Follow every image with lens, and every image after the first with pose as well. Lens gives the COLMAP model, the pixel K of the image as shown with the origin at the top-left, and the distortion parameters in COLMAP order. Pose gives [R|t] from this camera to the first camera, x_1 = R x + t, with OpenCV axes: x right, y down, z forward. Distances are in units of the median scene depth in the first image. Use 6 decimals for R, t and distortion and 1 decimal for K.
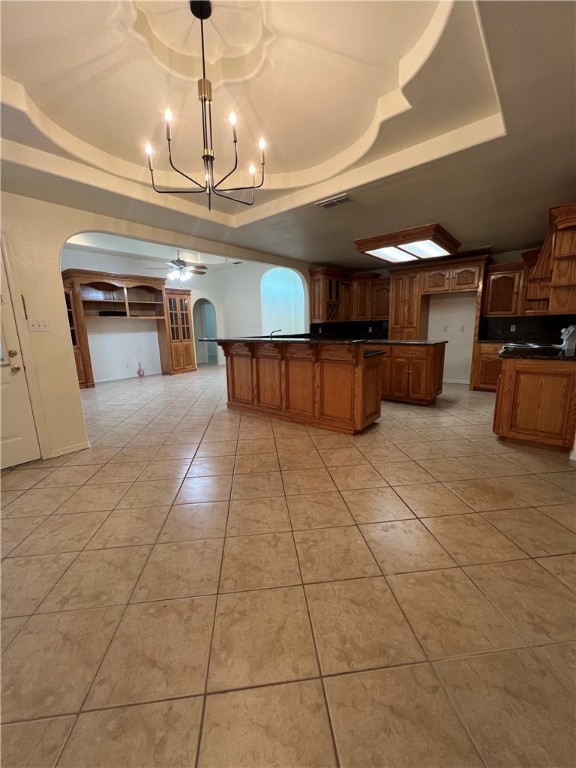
lens RADIAL K [[307.9, 0, 287.7], [0, 307.9, 383.6], [0, 0, 1]] dist [0.000310, 0.000810]
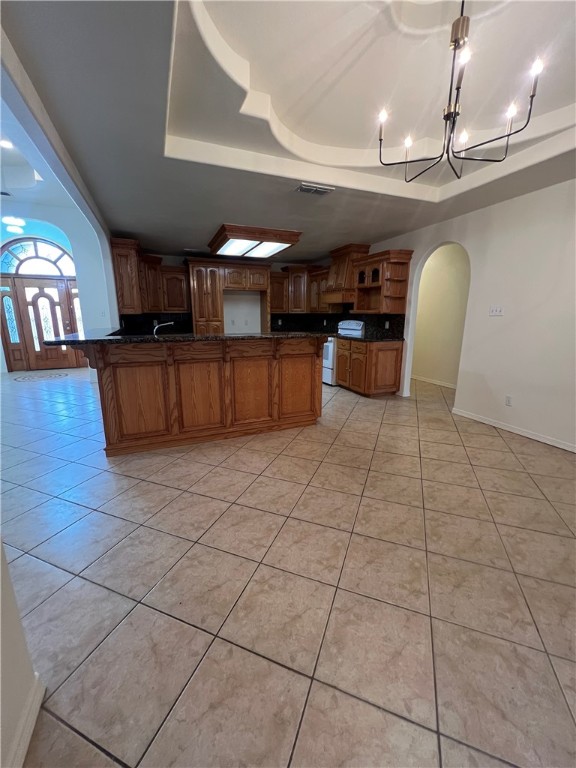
lens RADIAL K [[307.9, 0, 286.9], [0, 307.9, 383.1], [0, 0, 1]] dist [0.000310, 0.000810]
pose [[0.465315, -0.168862, 0.868889, -0.669684], [0.153356, 0.982169, 0.108751, -0.090584], [-0.871759, 0.082646, 0.482914, 0.530514]]
